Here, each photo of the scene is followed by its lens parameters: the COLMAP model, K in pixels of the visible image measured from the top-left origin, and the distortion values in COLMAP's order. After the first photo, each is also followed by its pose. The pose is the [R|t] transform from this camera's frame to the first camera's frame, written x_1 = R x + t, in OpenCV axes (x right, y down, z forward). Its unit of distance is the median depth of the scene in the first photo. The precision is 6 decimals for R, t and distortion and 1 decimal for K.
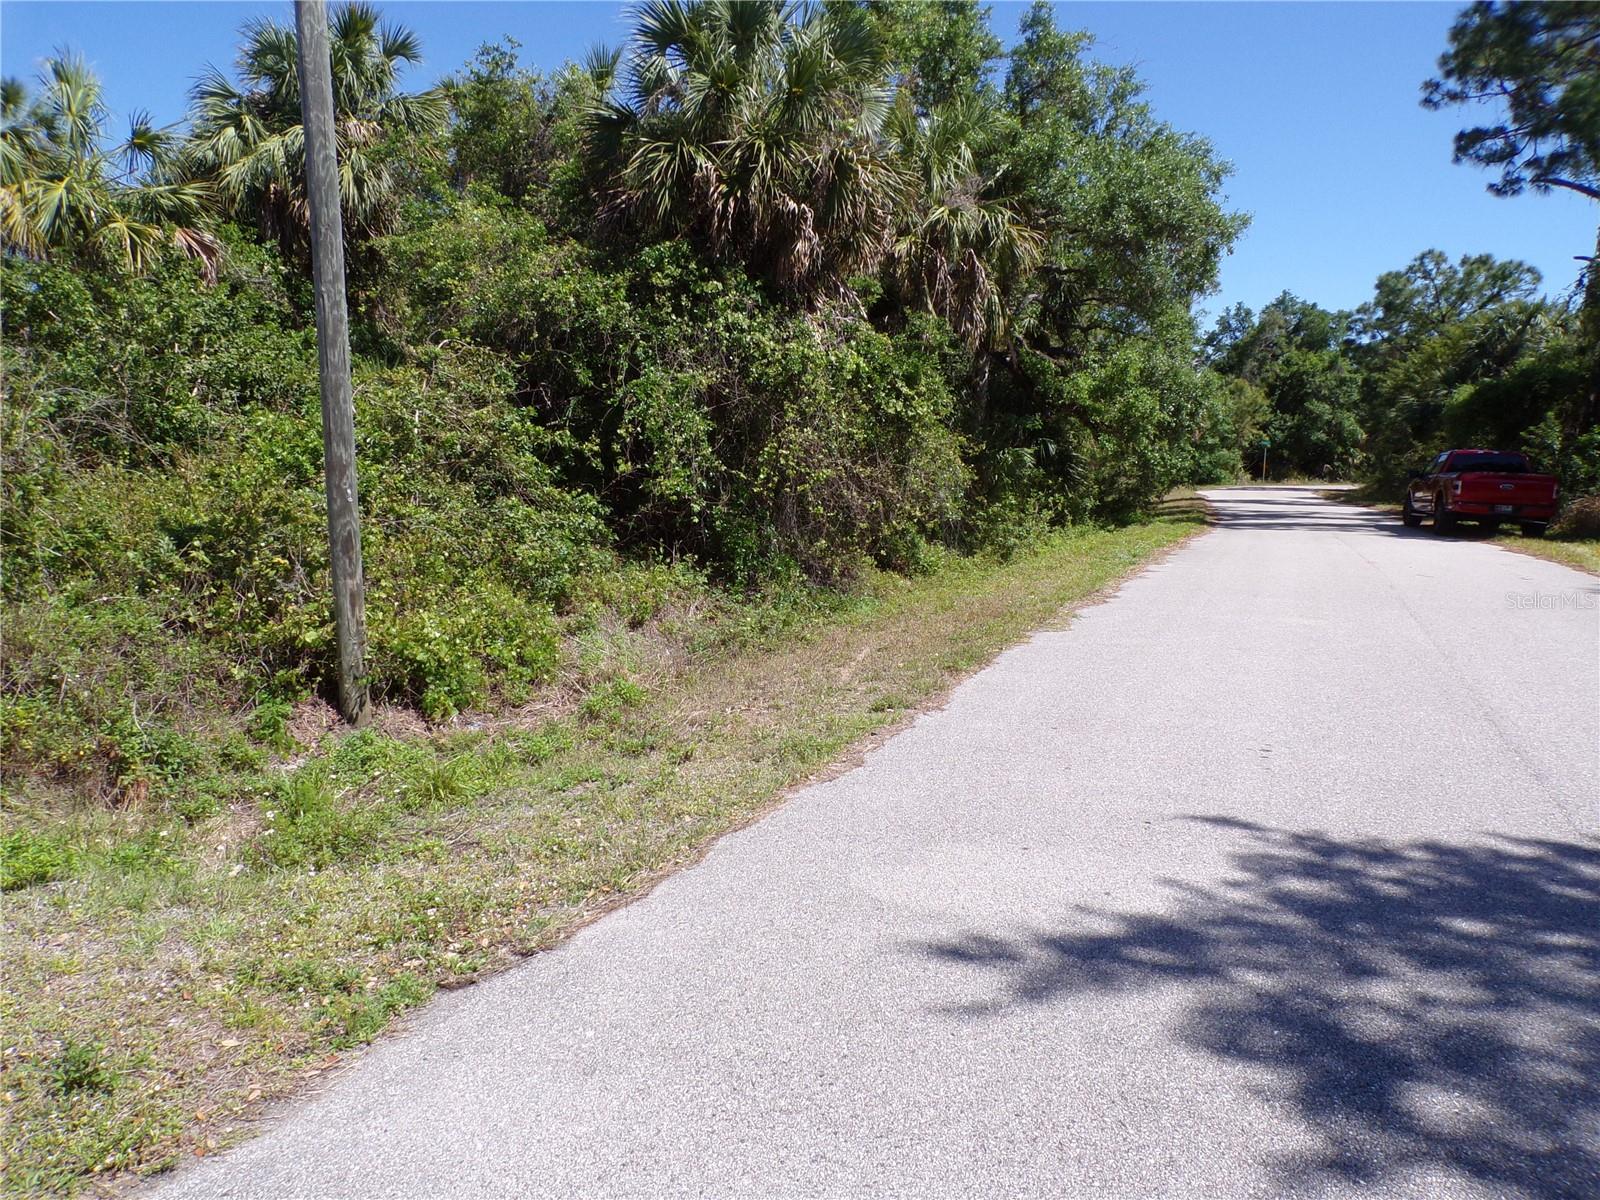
lens RADIAL K [[1076.5, 0, 804.1], [0, 1076.5, 610.9], [0, 0, 1]] dist [-0.043763, 0.056429]
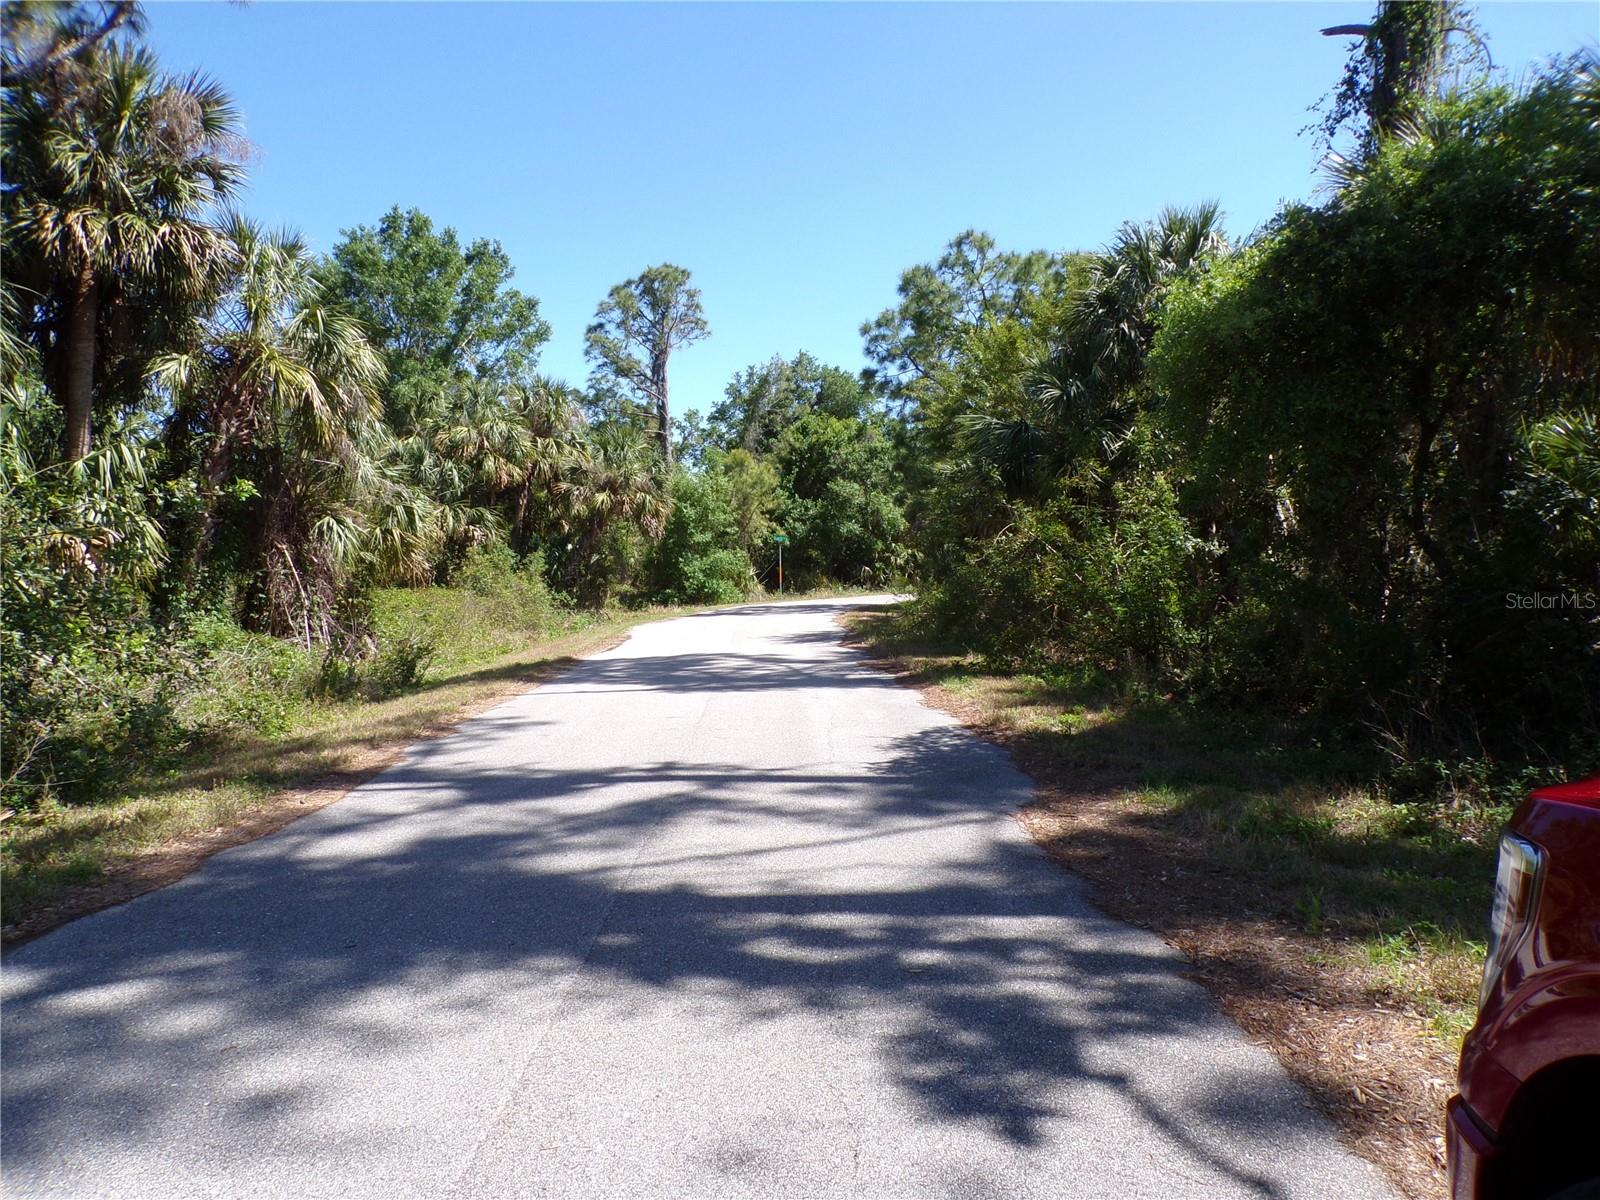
lens RADIAL K [[1076.5, 0, 804.1], [0, 1076.5, 610.9], [0, 0, 1]] dist [-0.043763, 0.056429]
pose [[0.928849, -0.049134, 0.367187, 0.238153], [0.086745, 0.992457, -0.086631, -0.062155], [-0.360161, 0.112319, 0.926104, 0.448788]]
